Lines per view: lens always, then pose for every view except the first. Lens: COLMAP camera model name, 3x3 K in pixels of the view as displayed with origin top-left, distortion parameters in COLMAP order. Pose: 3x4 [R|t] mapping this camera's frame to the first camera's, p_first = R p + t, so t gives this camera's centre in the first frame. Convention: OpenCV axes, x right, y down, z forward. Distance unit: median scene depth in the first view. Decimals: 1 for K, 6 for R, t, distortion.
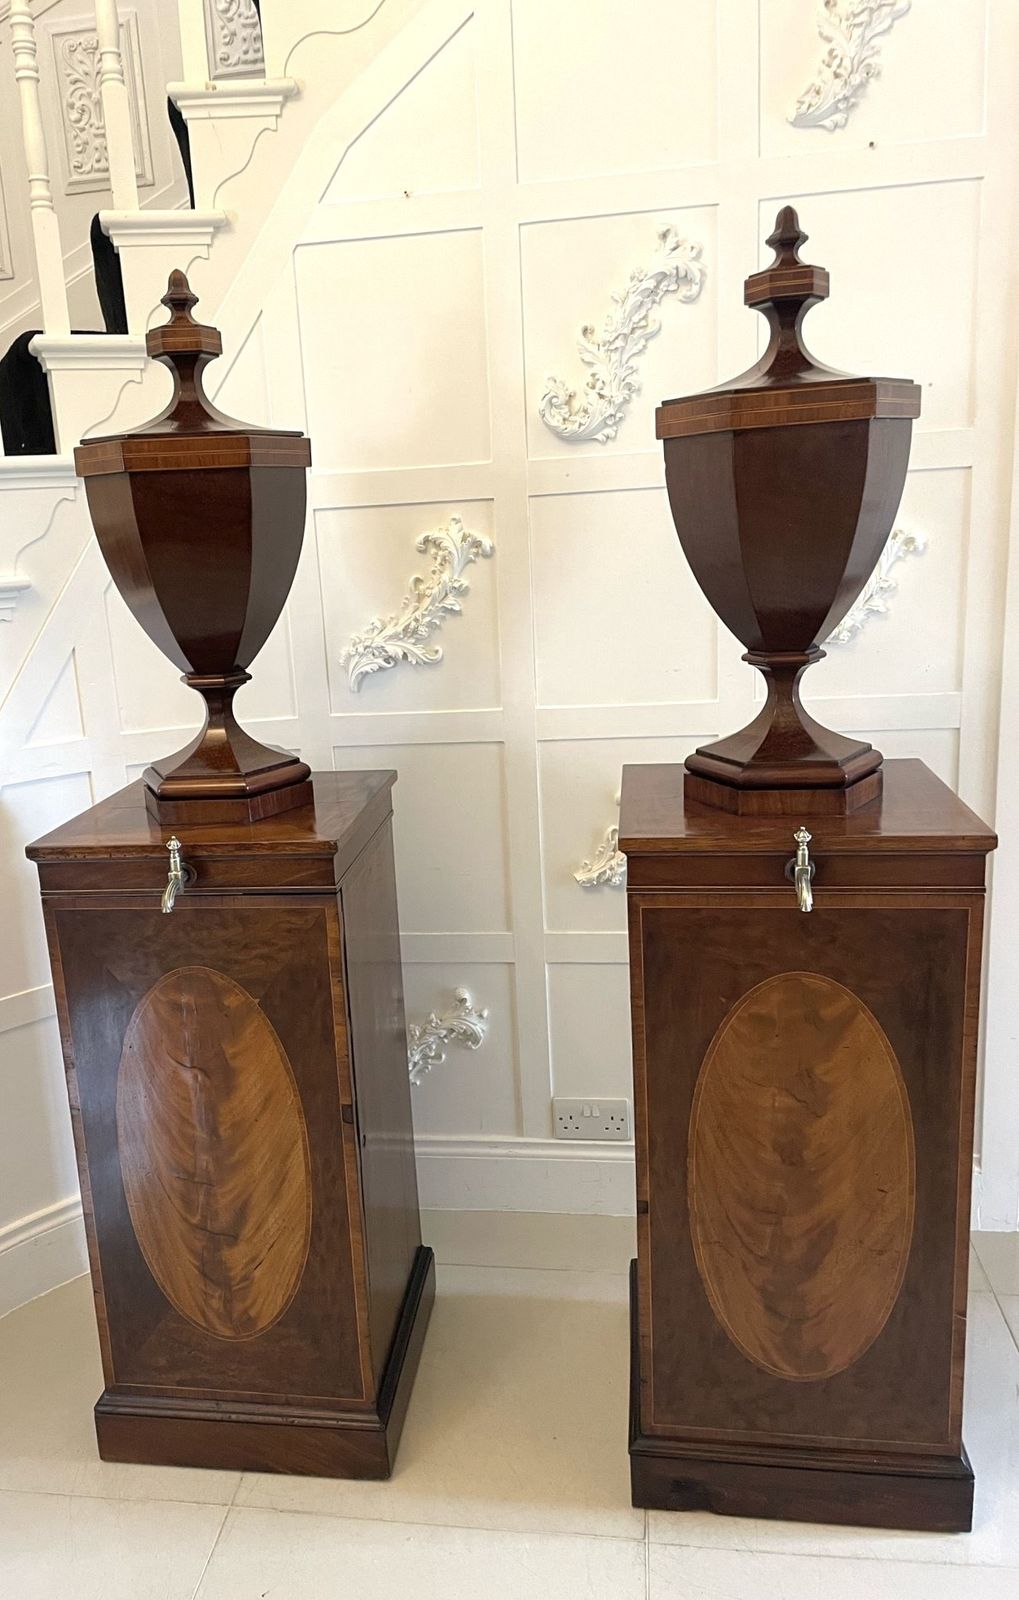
lens RADIAL K [[1230.2, 0, 416.6], [0, 1230.2, 793.9], [0, 0, 1]] dist [0.084202, -0.089195]
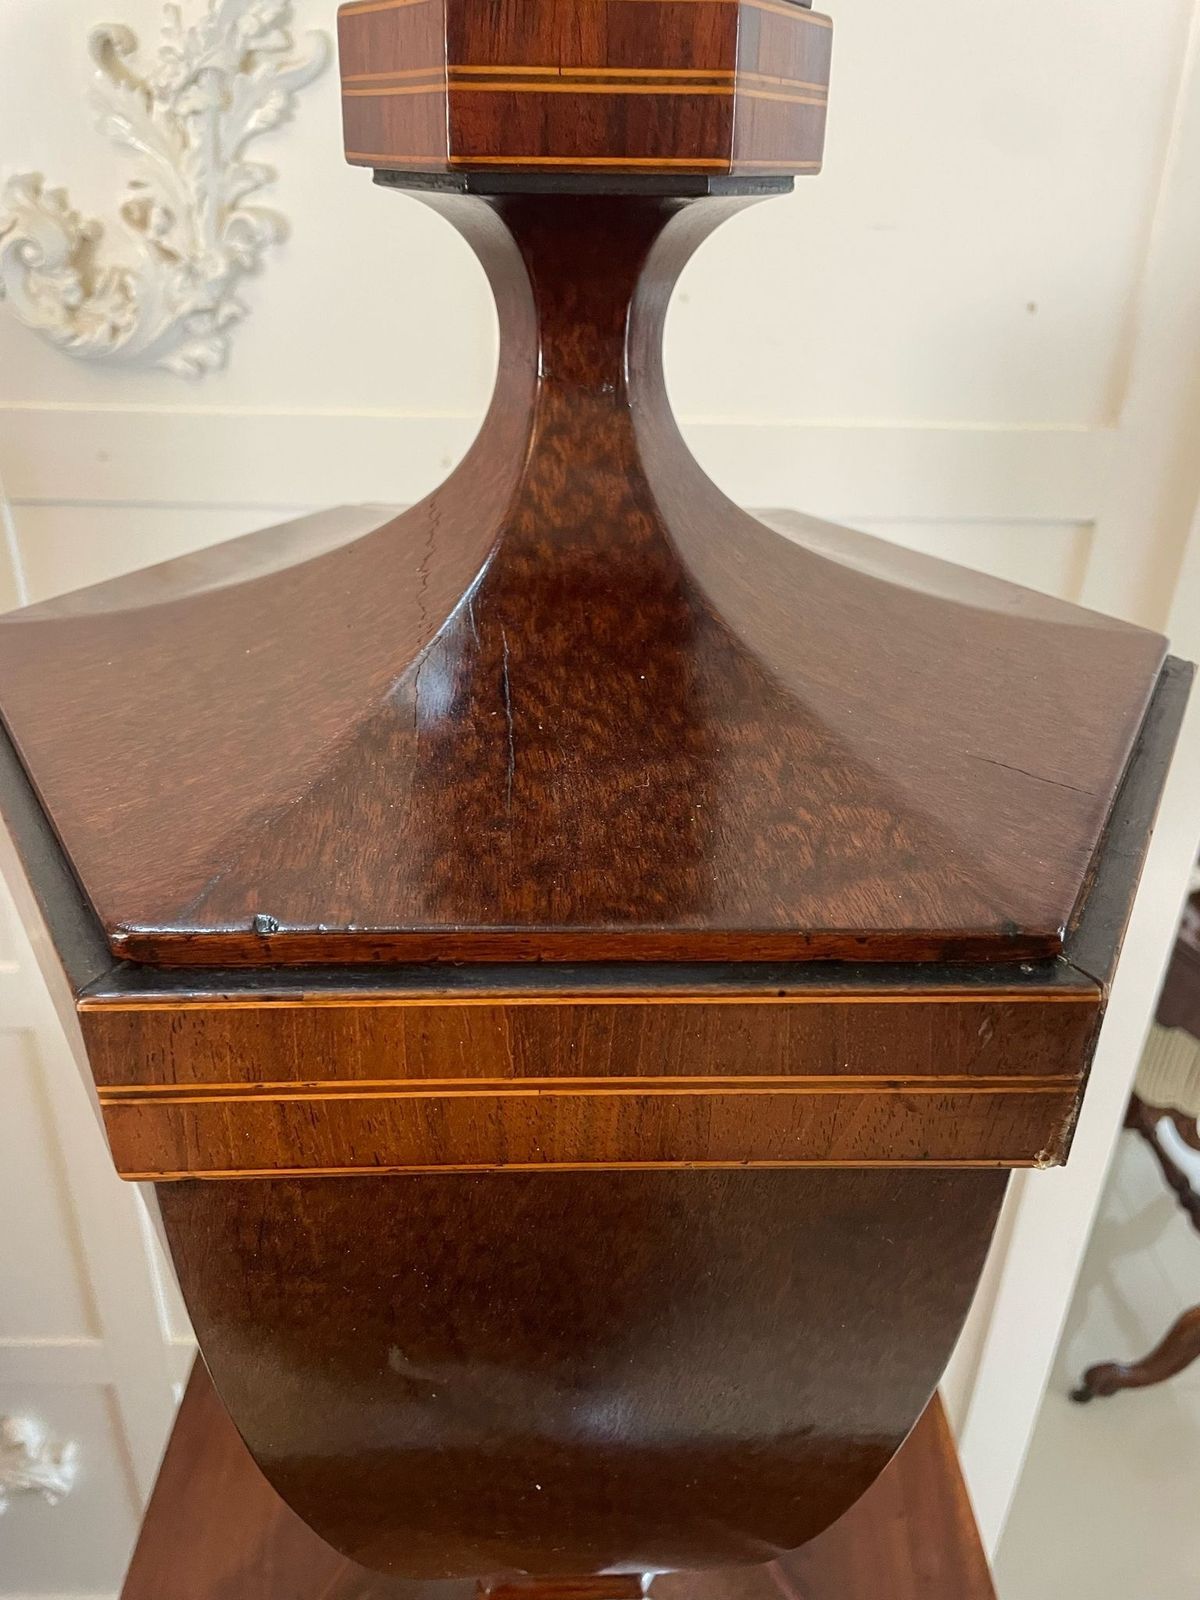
lens RADIAL K [[1241.6, 0, 579.0], [0, 1241.6, 764.2], [0, 0, 1]] dist [0.052259, -0.048065]
pose [[0.981957, -0.007207, 0.188968, 0.223661], [-0.035257, 0.974774, 0.220390, -0.299678], [-0.185789, -0.223076, 0.956932, 0.694460]]
